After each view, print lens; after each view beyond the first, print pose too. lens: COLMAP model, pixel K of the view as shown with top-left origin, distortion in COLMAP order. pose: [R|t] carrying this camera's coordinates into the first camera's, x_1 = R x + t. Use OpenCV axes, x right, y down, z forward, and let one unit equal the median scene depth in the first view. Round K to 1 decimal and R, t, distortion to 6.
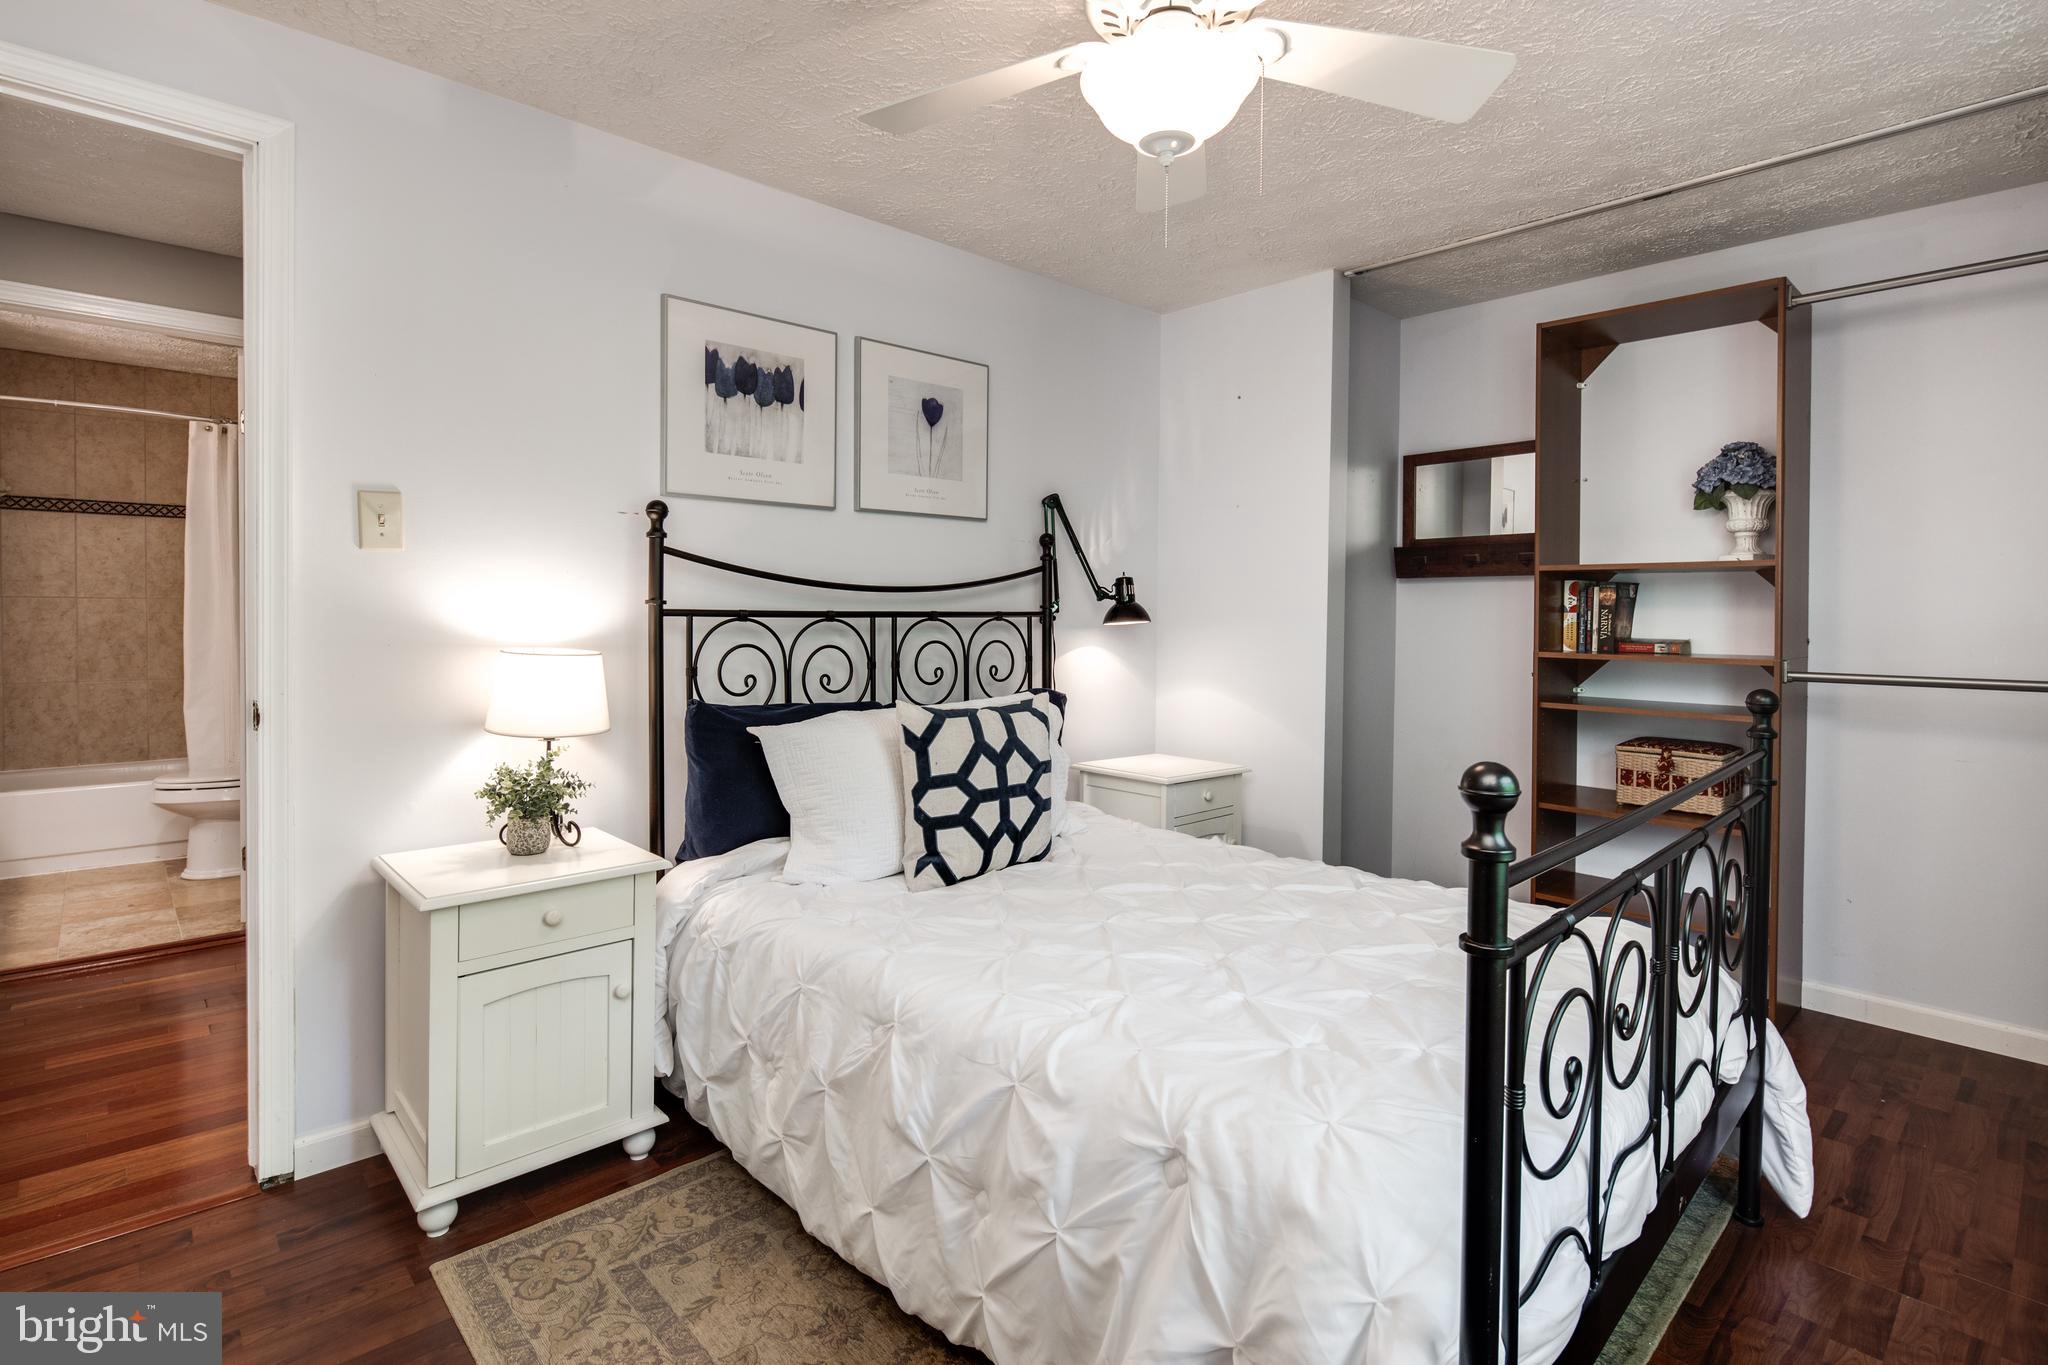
lens RADIAL K [[1015.9, 0, 1064.6], [0, 1015.9, 620.5], [0, 0, 1]] dist [-0.001630, -0.000229]
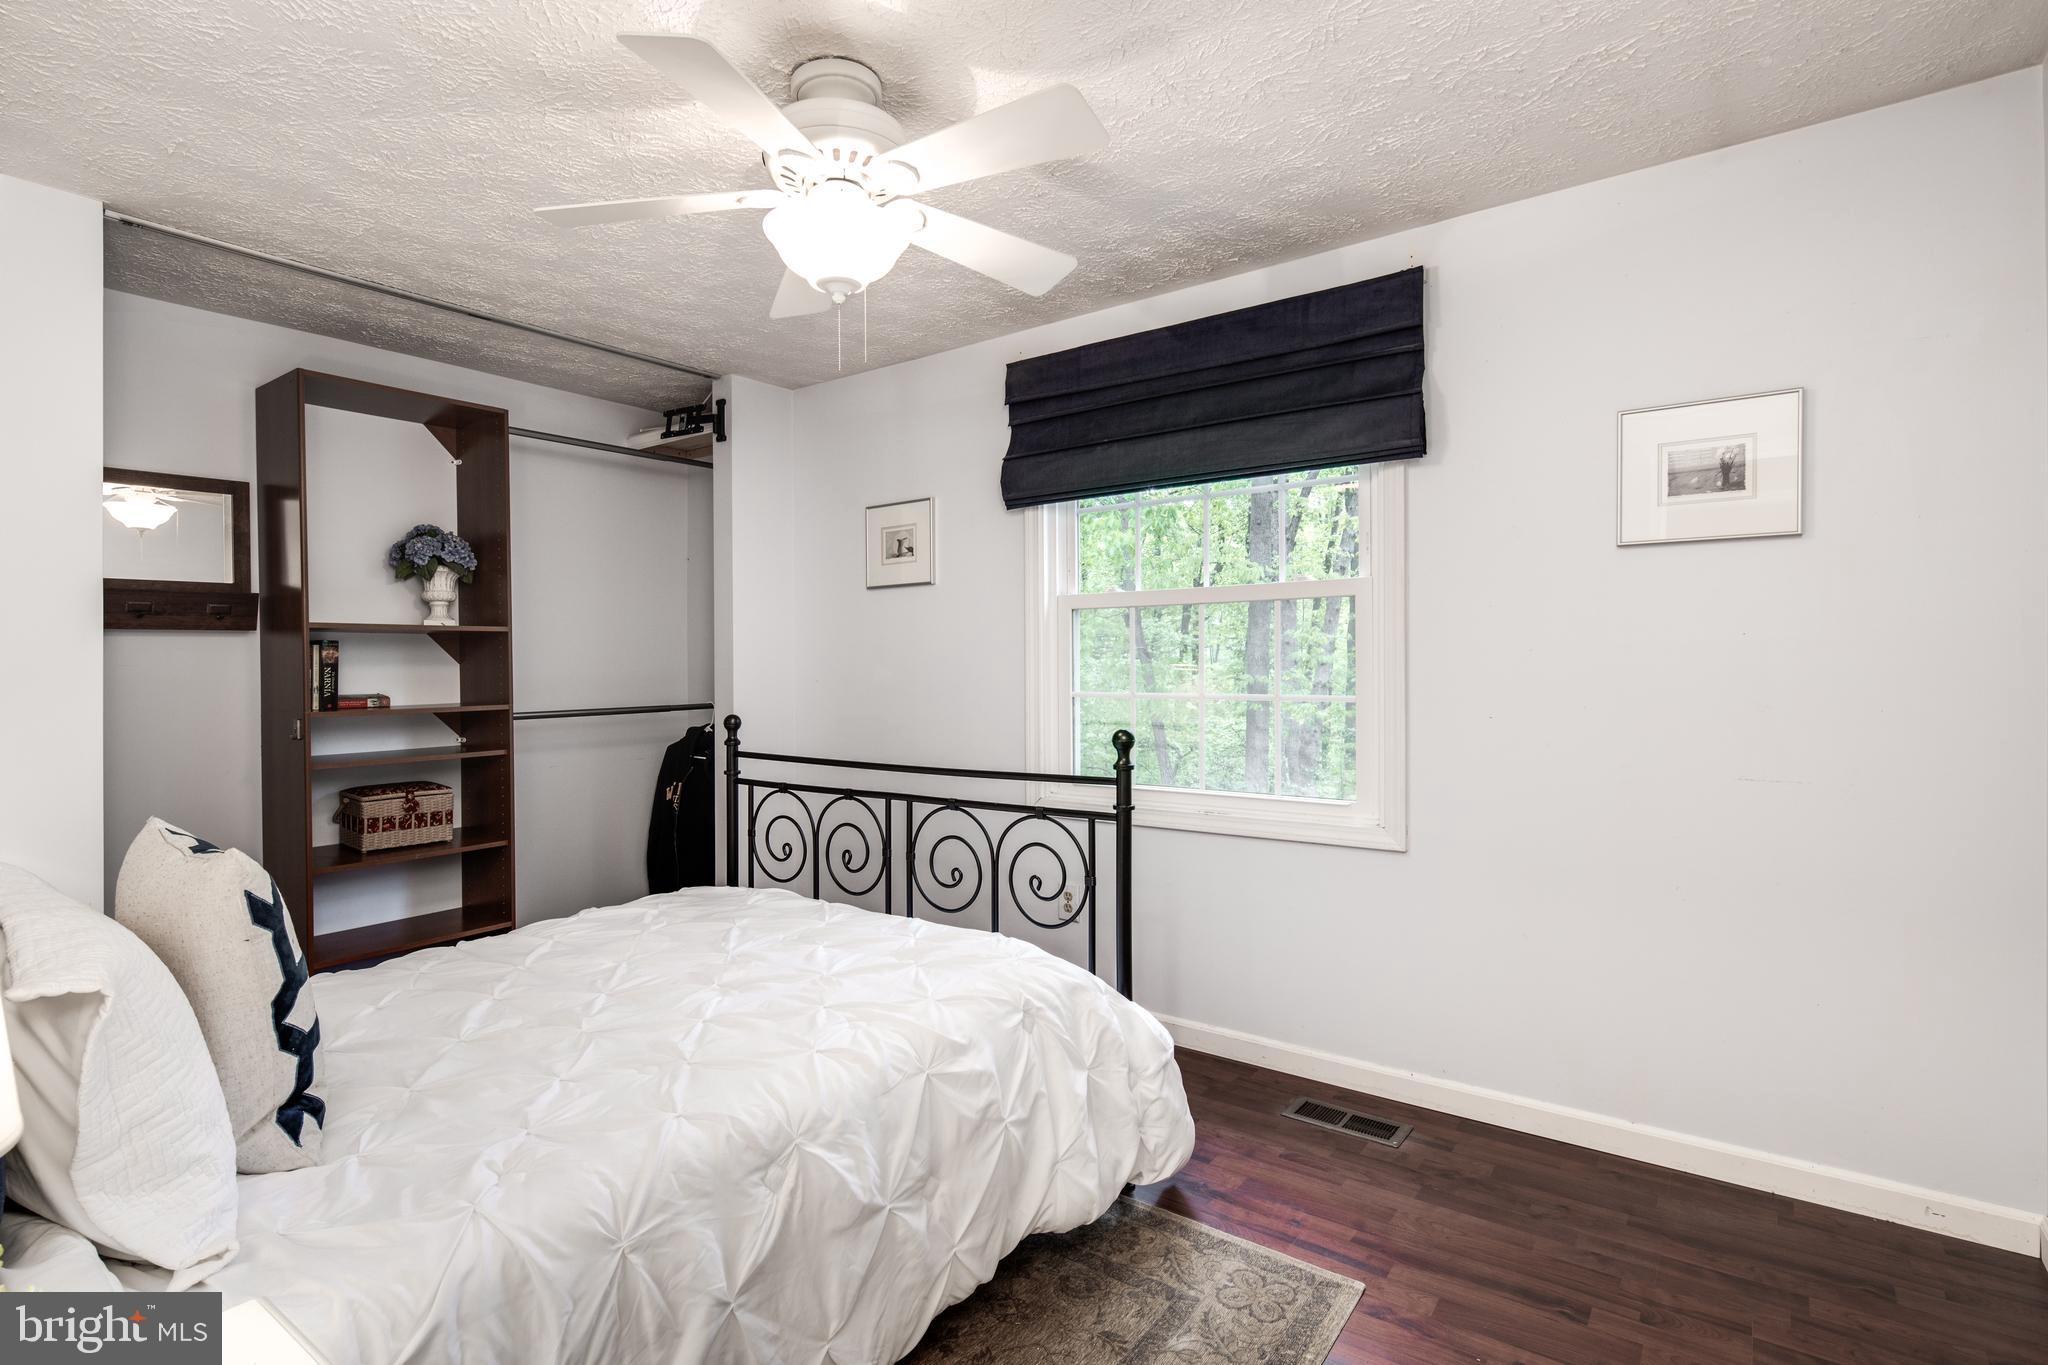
lens RADIAL K [[948.0, 0, 1019.6], [0, 948.0, 658.3], [0, 0, 1]] dist [0.000291, 0.000003]
pose [[-0.165321, -0.000110, 0.986240, -1.966139], [0.018658, 0.999821, 0.003239, -0.038804], [-0.986063, 0.018937, -0.165289, 1.829941]]
